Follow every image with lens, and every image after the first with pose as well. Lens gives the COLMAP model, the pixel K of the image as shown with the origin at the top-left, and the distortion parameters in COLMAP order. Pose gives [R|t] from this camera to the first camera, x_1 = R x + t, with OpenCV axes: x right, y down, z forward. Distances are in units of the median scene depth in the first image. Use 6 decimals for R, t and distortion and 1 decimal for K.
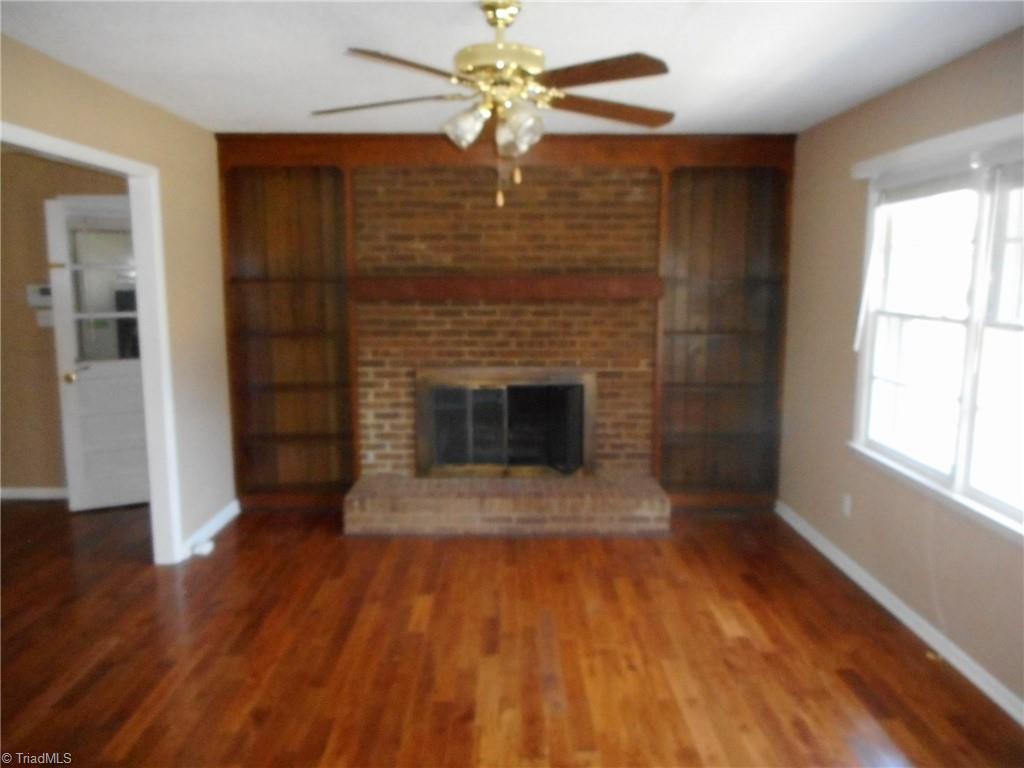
lens RADIAL K [[762.2, 0, 512.0], [0, 762.2, 384.0], [0, 0, 1]] dist [-0.003809, -0.001406]
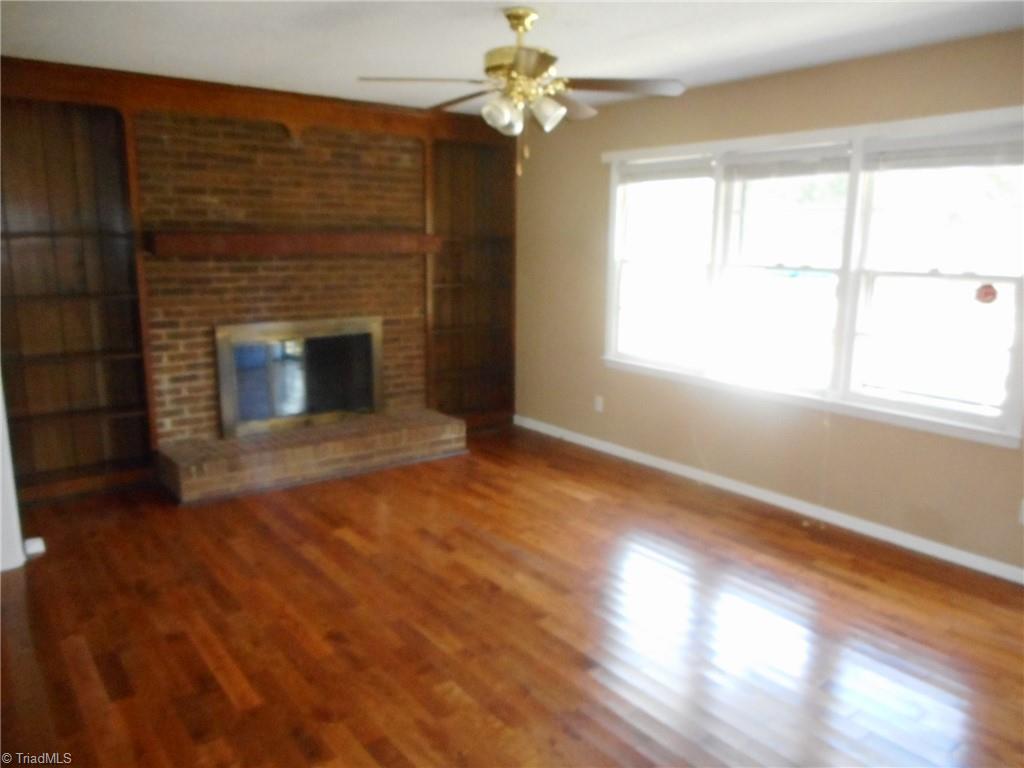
lens RADIAL K [[762.2, 0, 512.0], [0, 762.2, 384.0], [0, 0, 1]] dist [-0.003809, -0.001406]
pose [[0.802205, -0.105079, 0.587729, -0.403558], [0.074837, 0.994324, 0.075626, 0.006782], [-0.592340, -0.016684, 0.805515, -0.009669]]
